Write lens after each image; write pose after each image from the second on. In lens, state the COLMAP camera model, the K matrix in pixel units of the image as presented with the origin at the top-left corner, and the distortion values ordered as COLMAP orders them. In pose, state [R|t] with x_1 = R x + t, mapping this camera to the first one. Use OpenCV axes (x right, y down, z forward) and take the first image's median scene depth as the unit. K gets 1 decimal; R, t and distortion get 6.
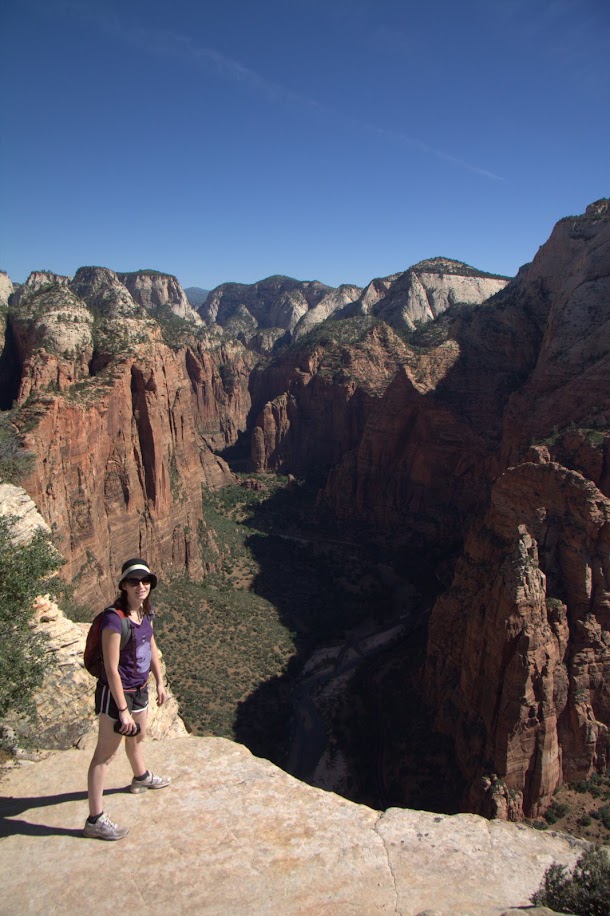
lens RADIAL K [[723.4, 0, 326.3], [0, 723.4, 467.4], [0, 0, 1]] dist [-0.175658, 0.143452]
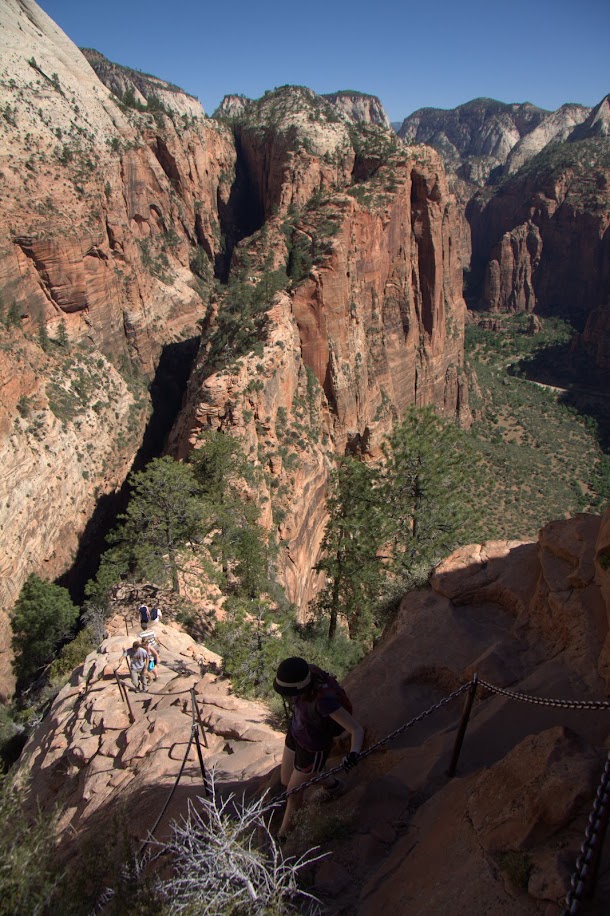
lens RADIAL K [[723.4, 0, 323.1], [0, 723.4, 472.1], [0, 0, 1]] dist [-0.175658, 0.143452]
pose [[0.971522, 0.075796, -0.224498, -0.154447], [-0.025016, 0.974972, 0.220915, 0.020488], [0.235624, -0.209008, 0.949103, 0.122657]]
